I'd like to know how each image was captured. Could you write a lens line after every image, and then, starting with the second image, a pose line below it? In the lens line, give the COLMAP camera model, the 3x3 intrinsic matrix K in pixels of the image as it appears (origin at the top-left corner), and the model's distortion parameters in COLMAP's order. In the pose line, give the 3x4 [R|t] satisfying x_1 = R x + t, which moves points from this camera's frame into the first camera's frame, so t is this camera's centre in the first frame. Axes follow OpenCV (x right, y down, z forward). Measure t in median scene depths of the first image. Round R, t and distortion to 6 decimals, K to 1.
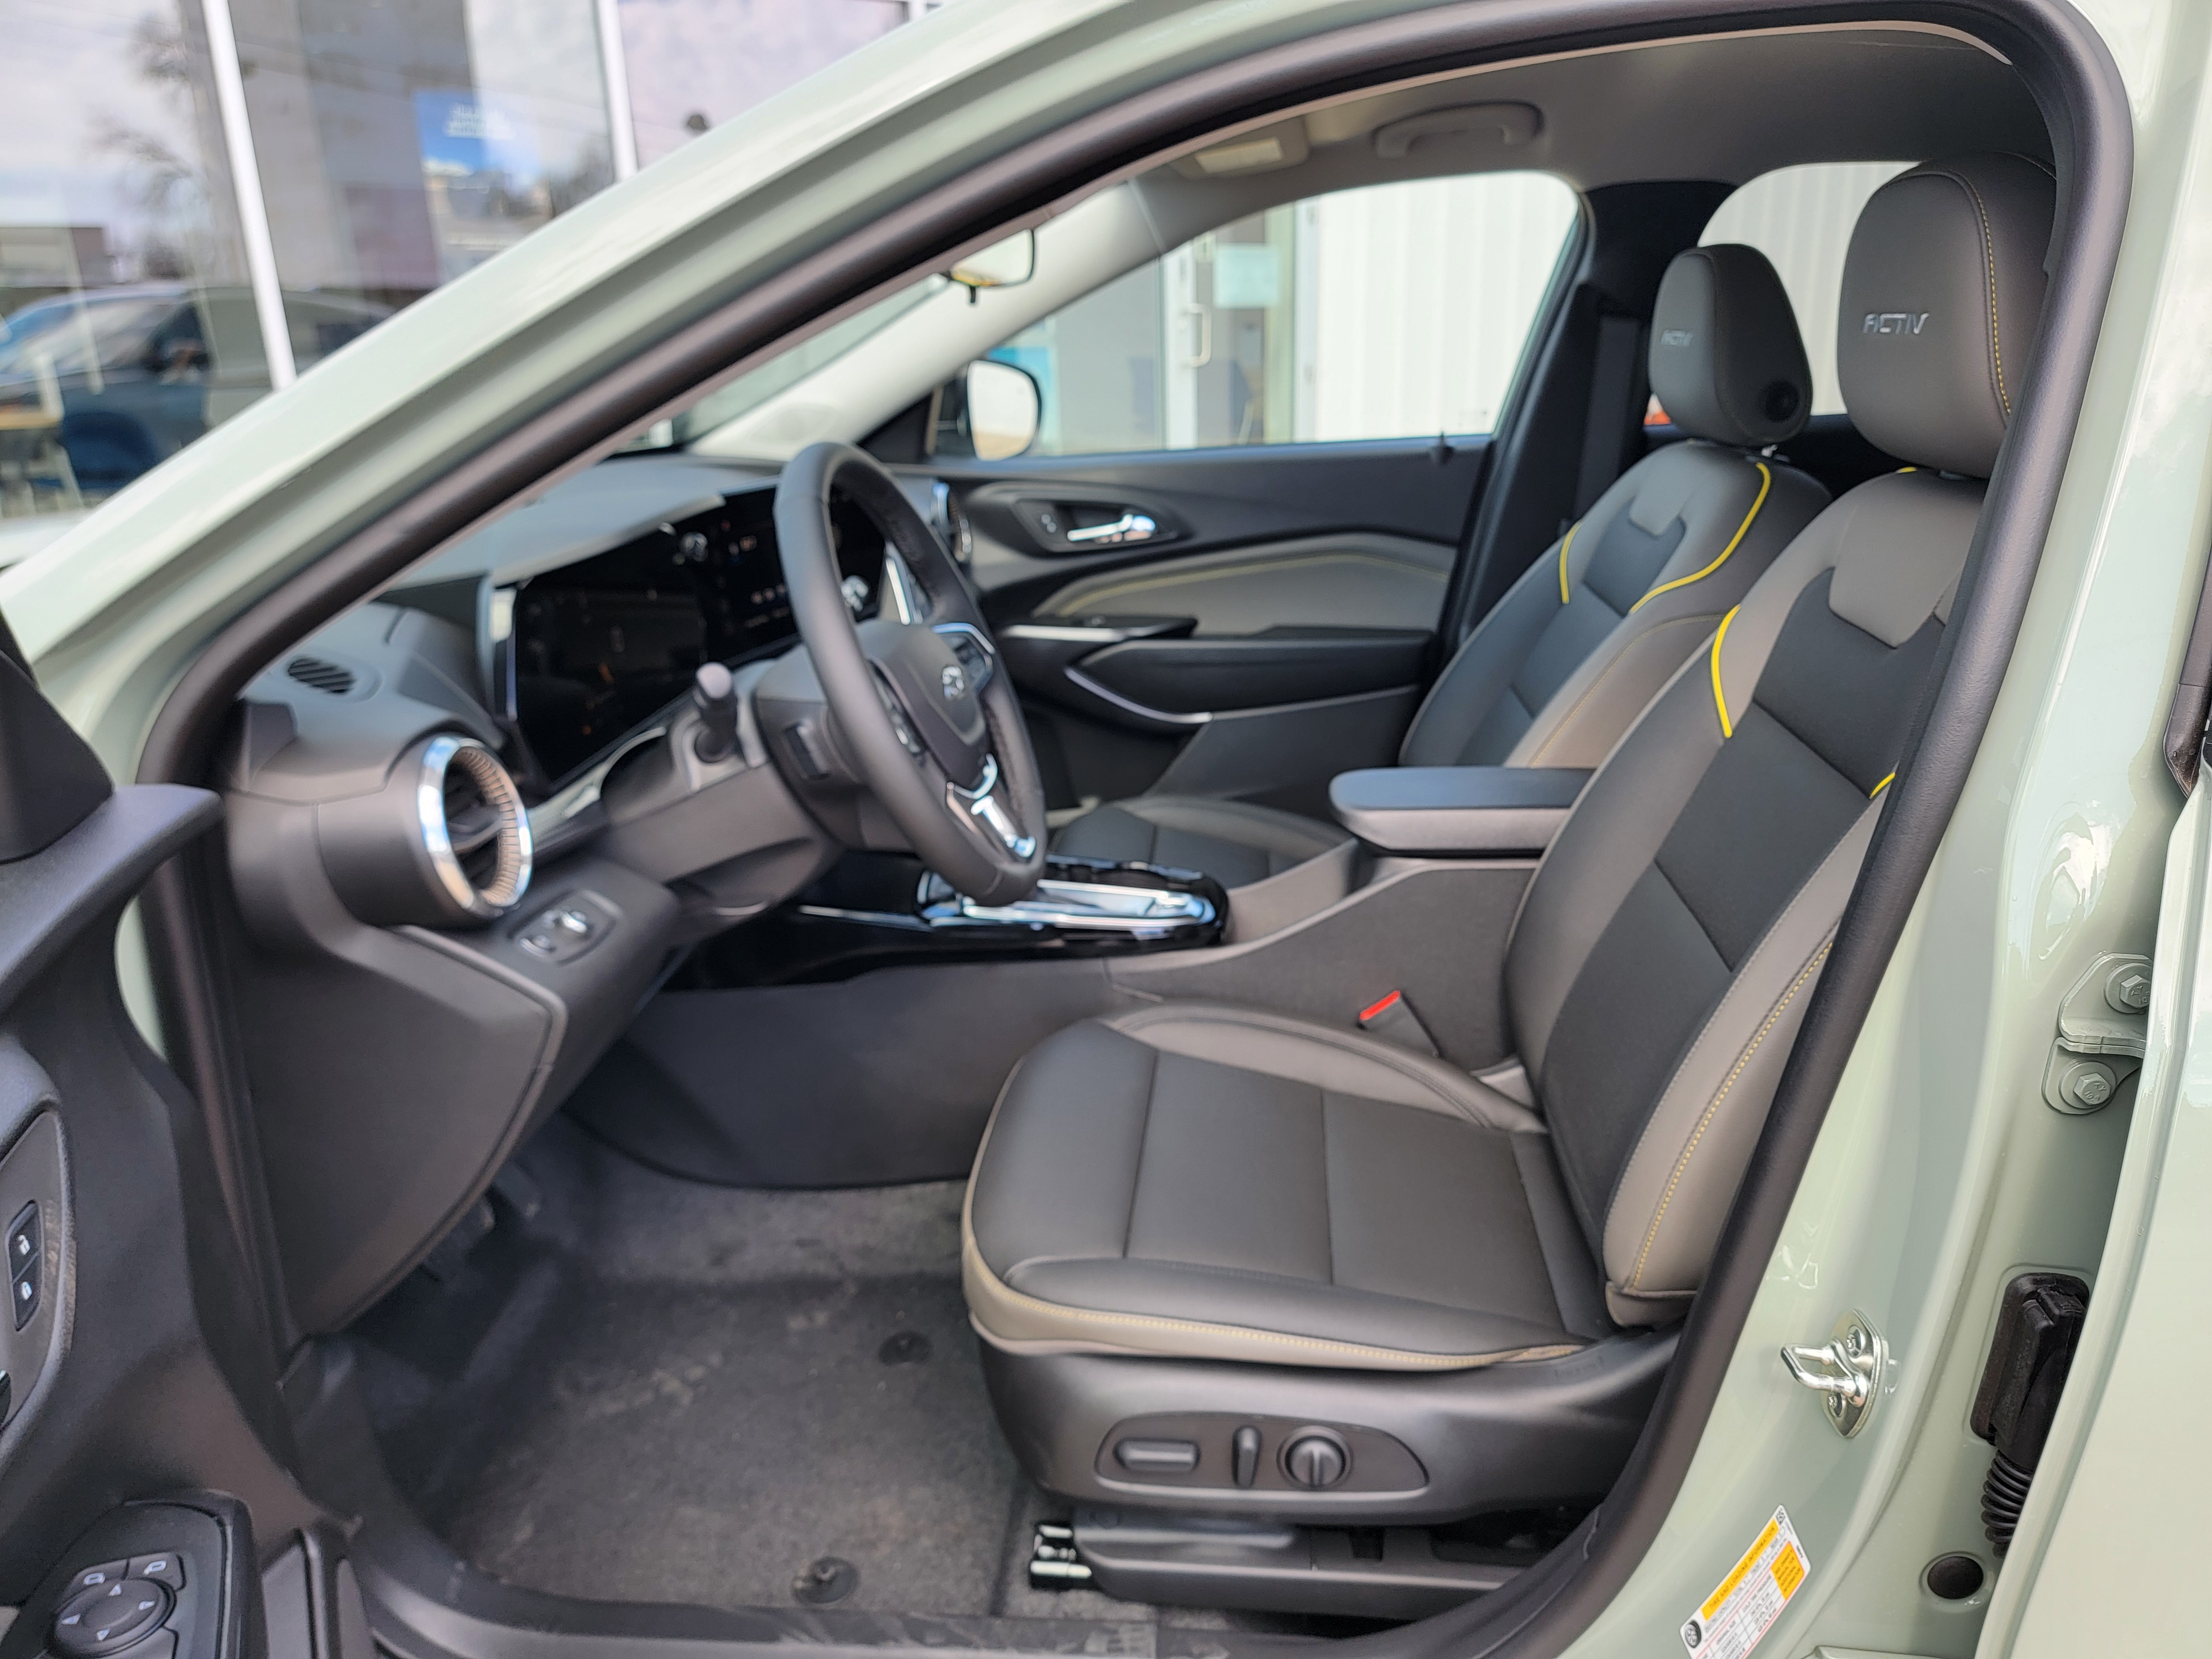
lens RADIAL K [[1572.7, 0, 1120.2], [0, 1572.7, 817.8], [0, 0, 1]] dist [0.060355, -0.051593]
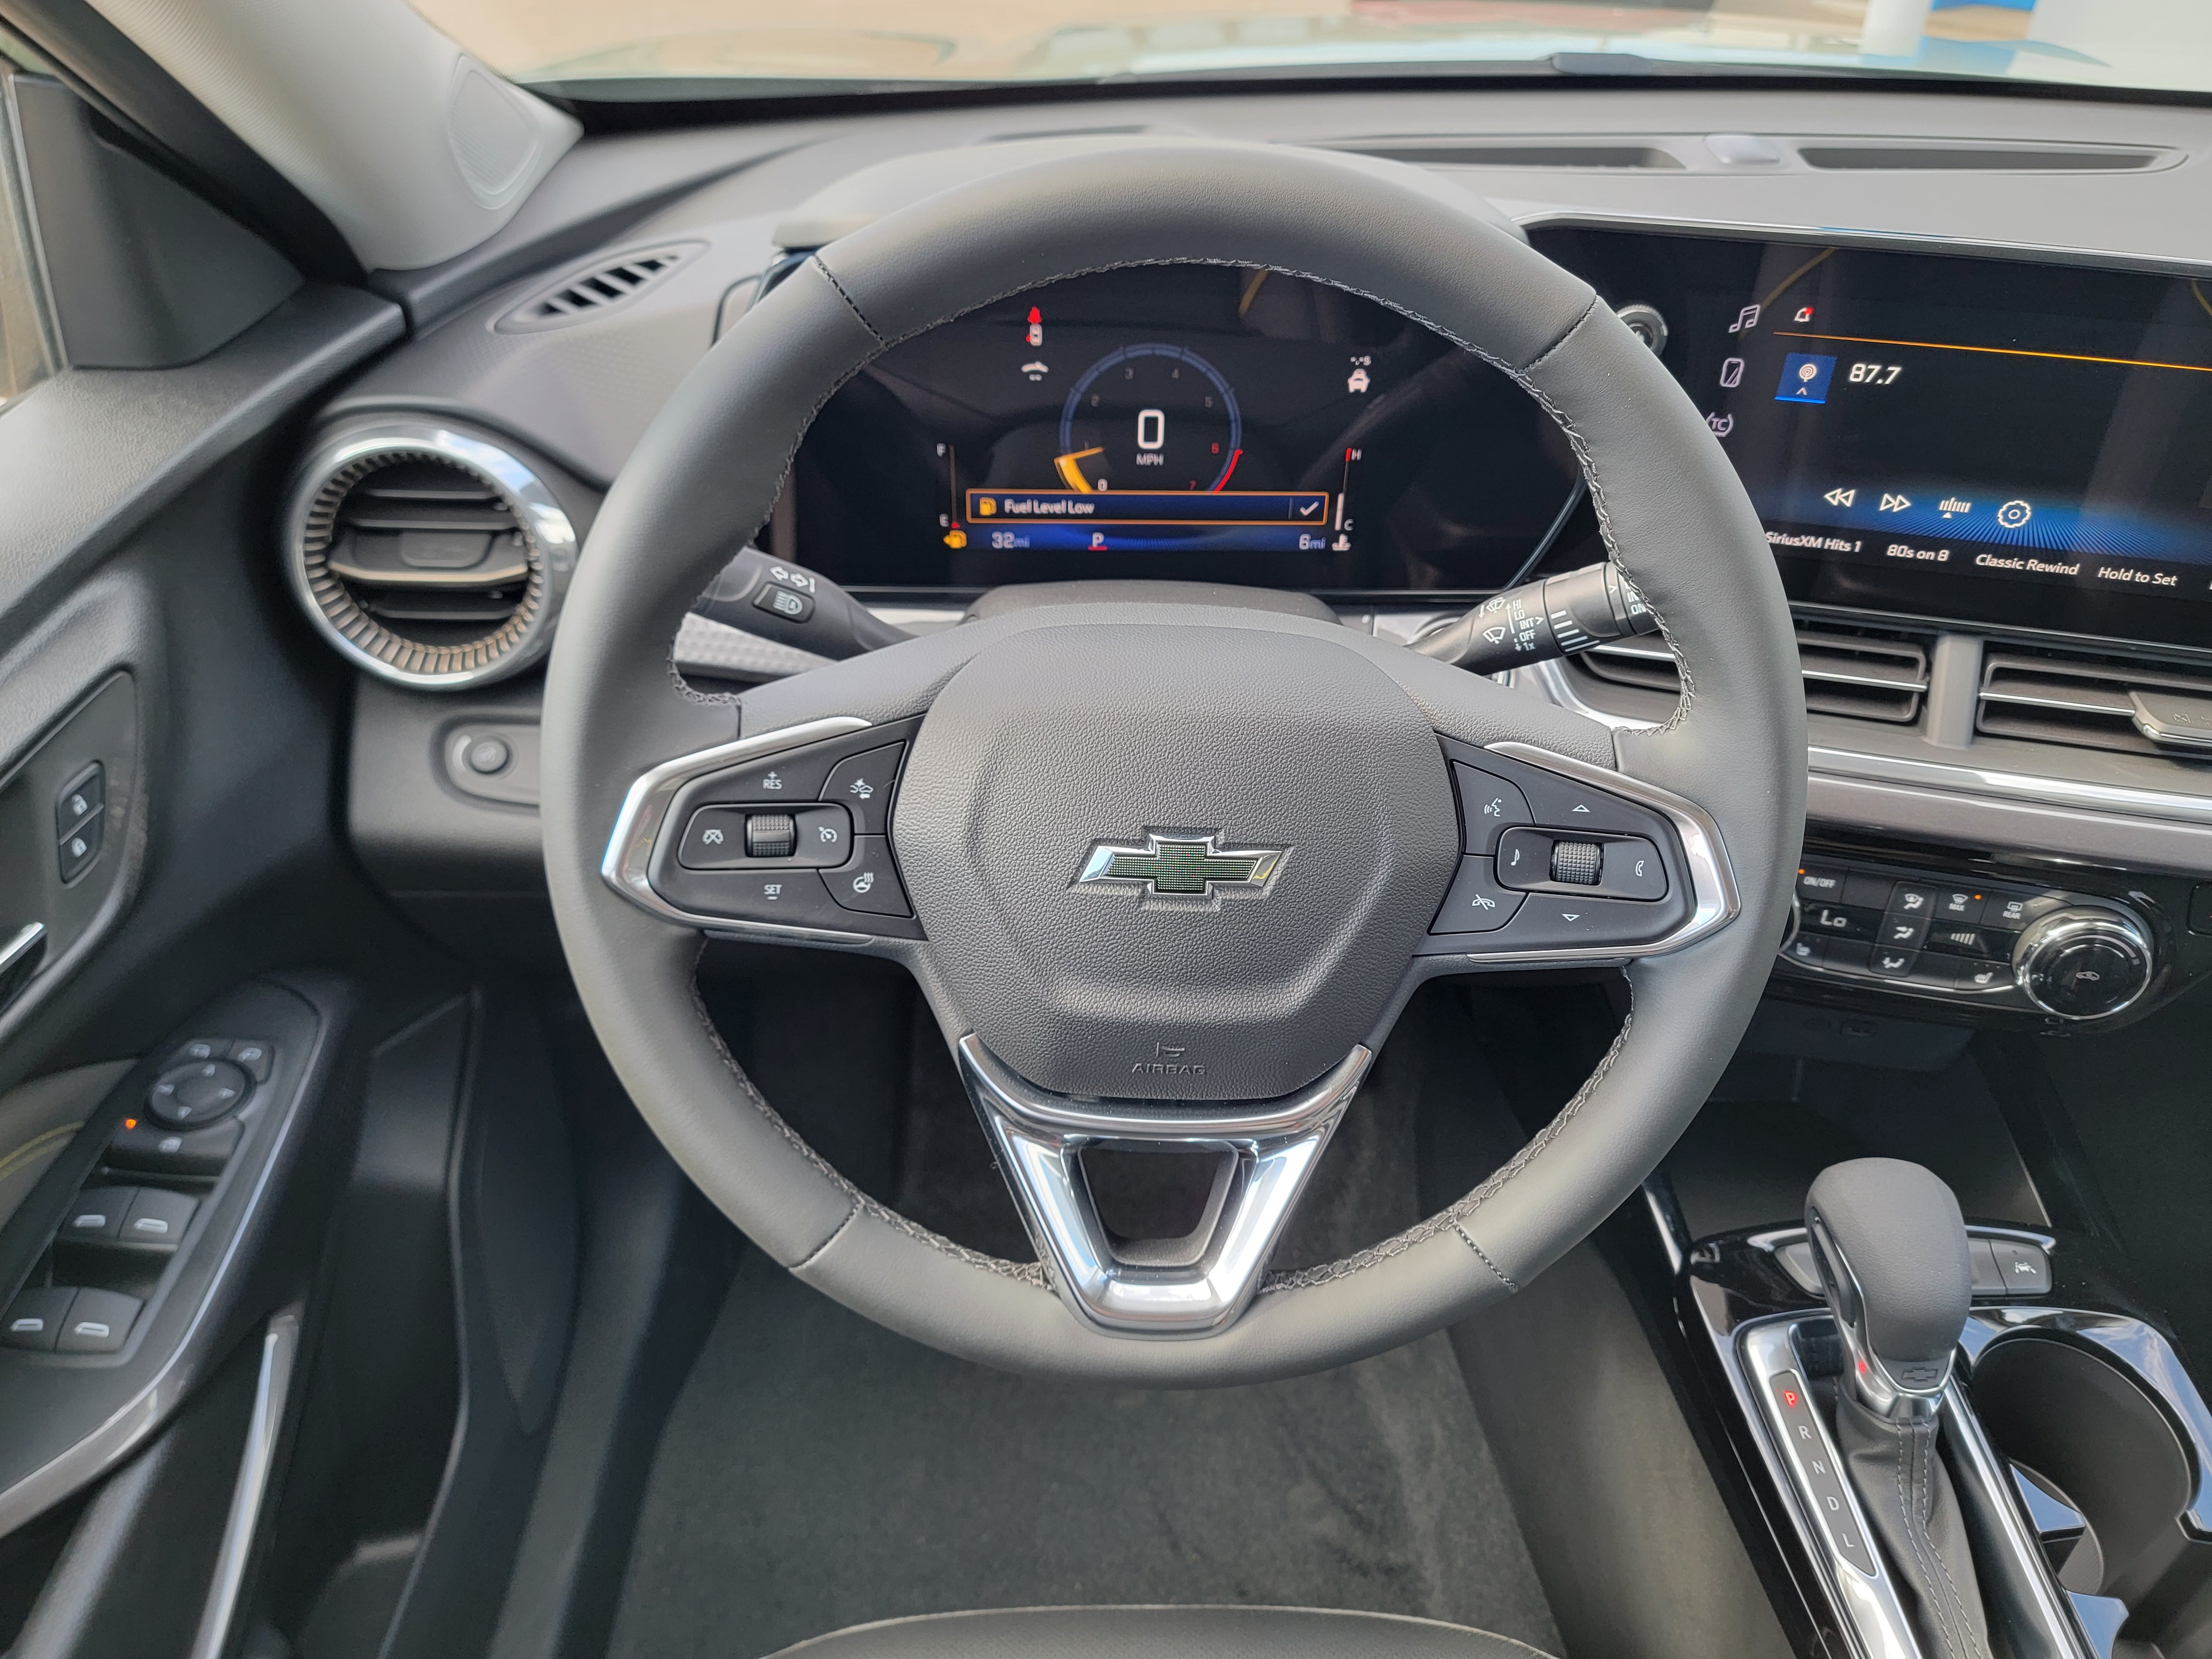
lens RADIAL K [[1572.7, 0, 1120.2], [0, 1572.7, 817.8], [0, 0, 1]] dist [0.060355, -0.051593]
pose [[0.113247, 0.598676, -0.792945, 0.188503], [-0.333735, 0.774631, 0.537185, -0.303236], [0.935840, 0.203799, 0.287524, 0.887447]]
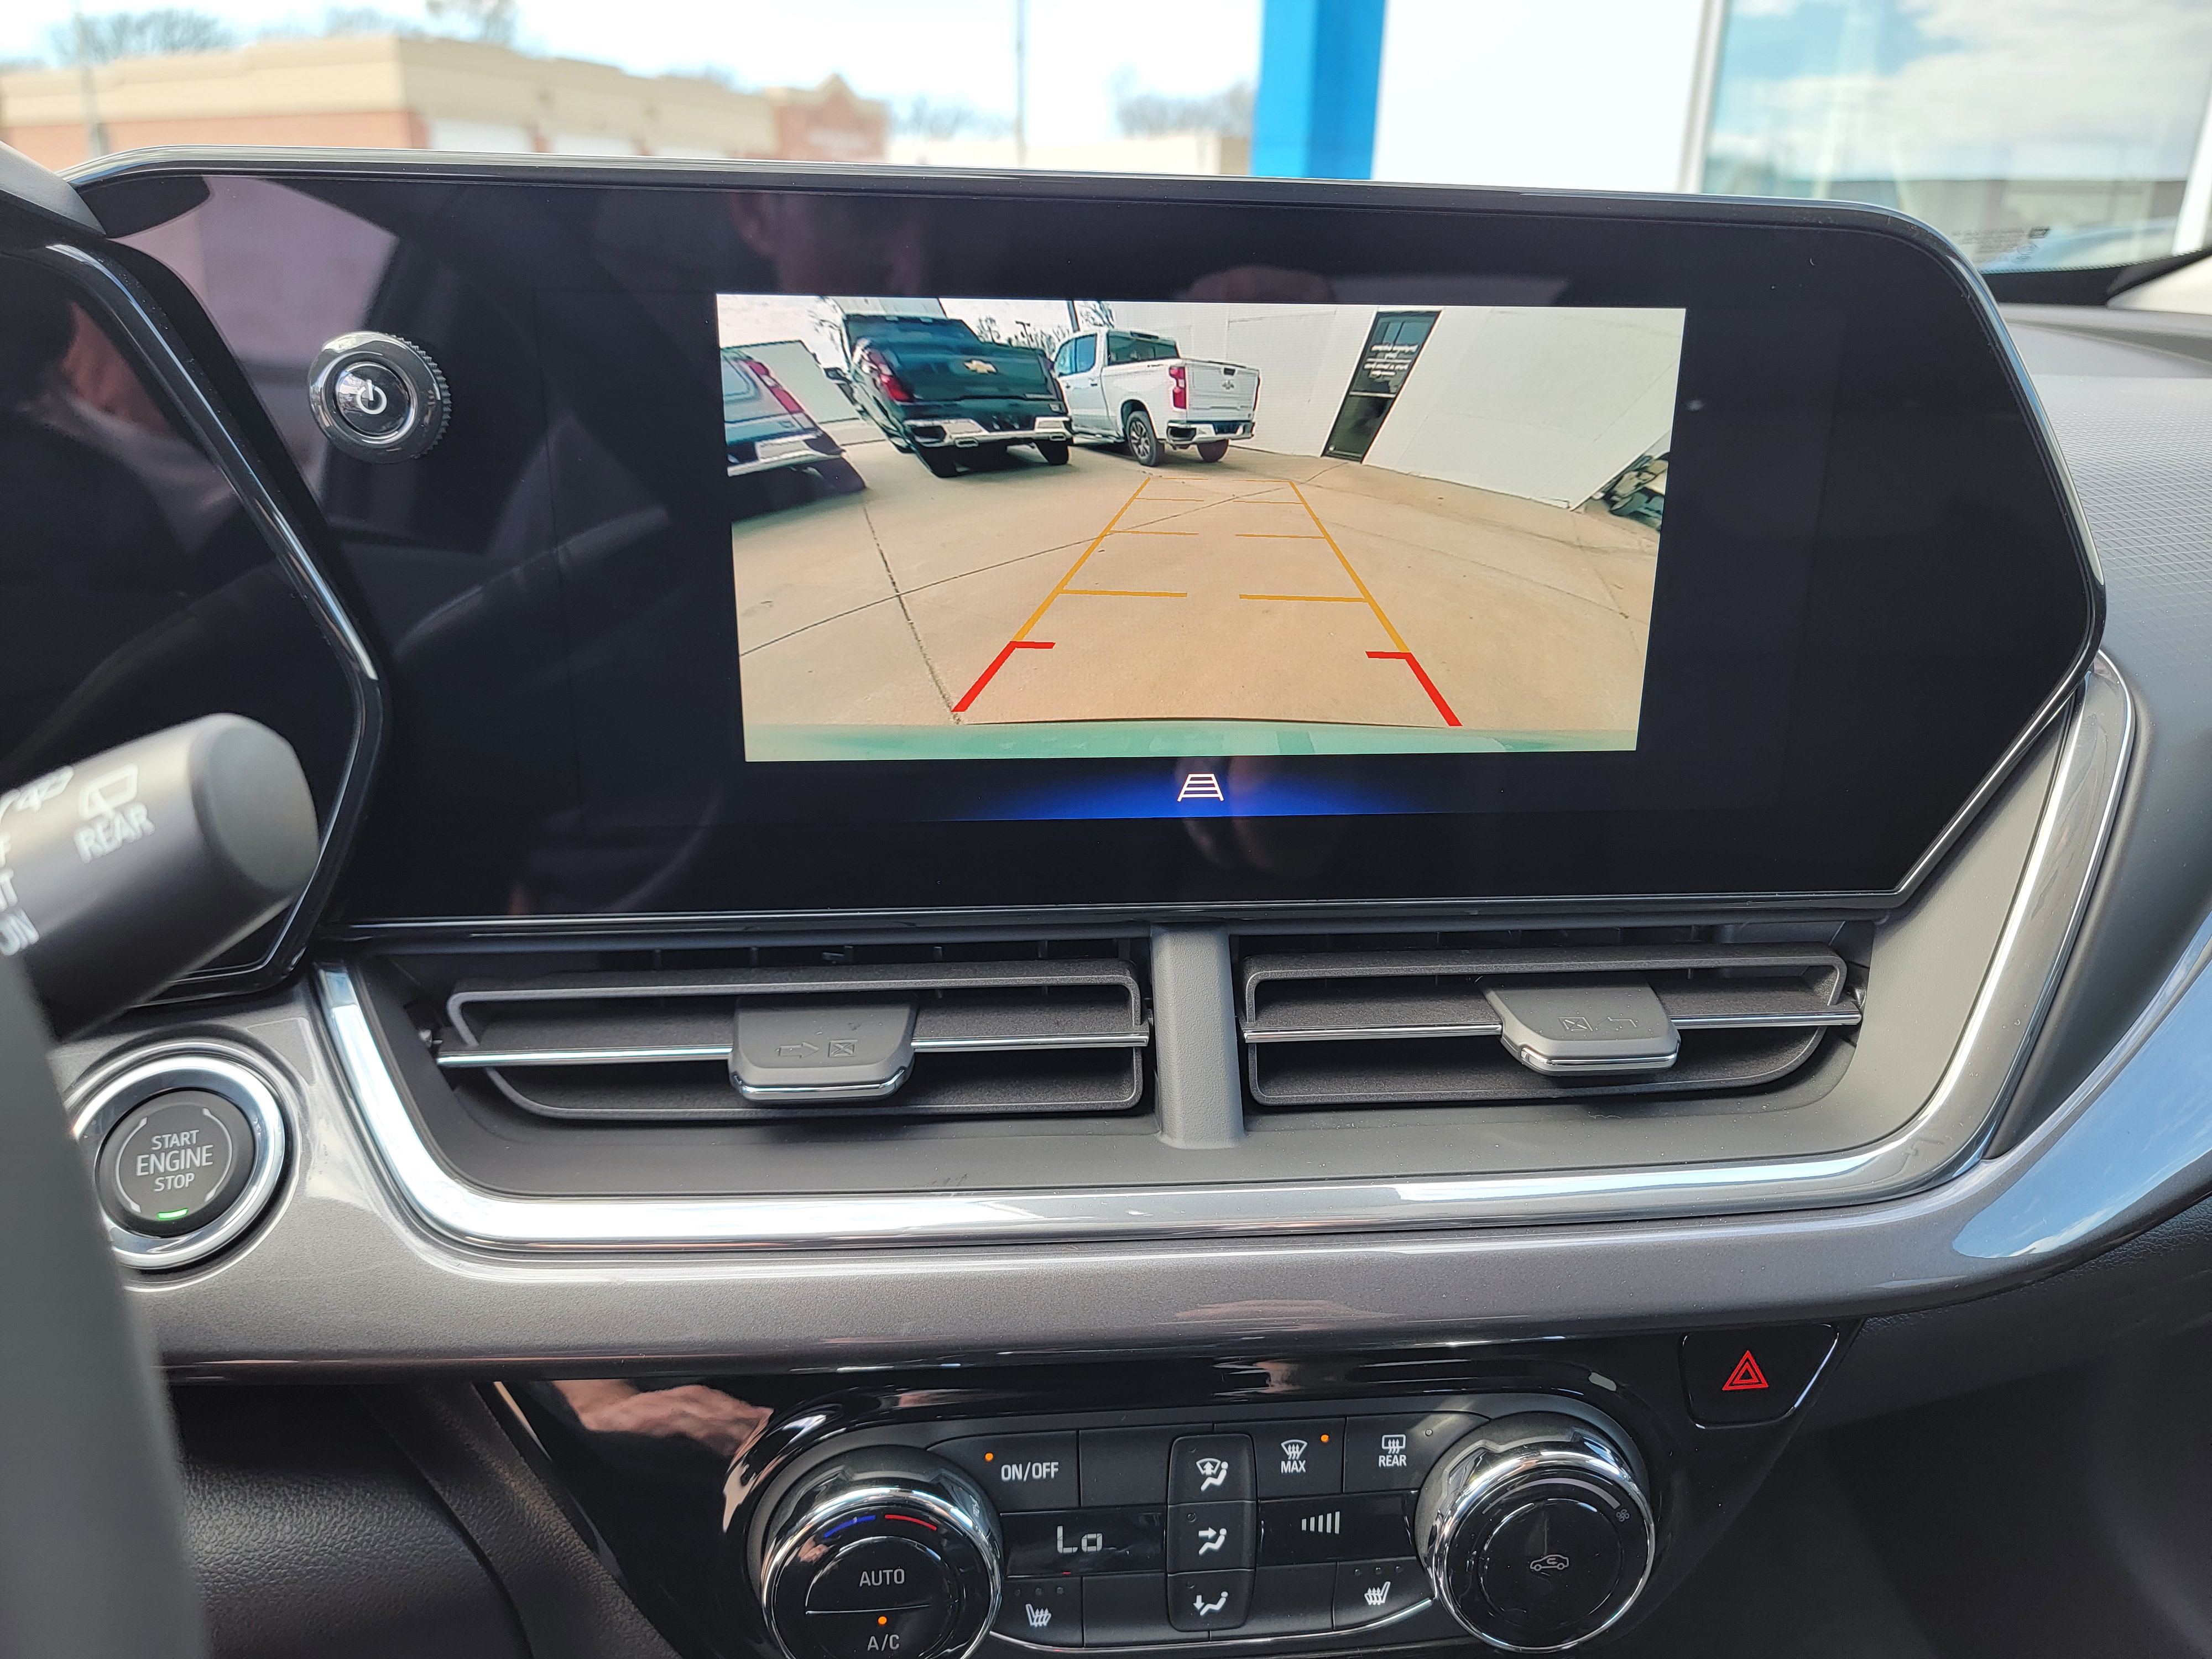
lens RADIAL K [[1569.1, 0, 1111.0], [0, 1569.1, 845.8], [0, 0, 1]] dist [0.040459, -0.047770]
pose [[0.422356, 0.345184, -0.838131, -0.031165], [-0.310574, 0.923790, 0.223956, -0.225058], [0.851563, 0.165712, 0.497373, 1.157462]]
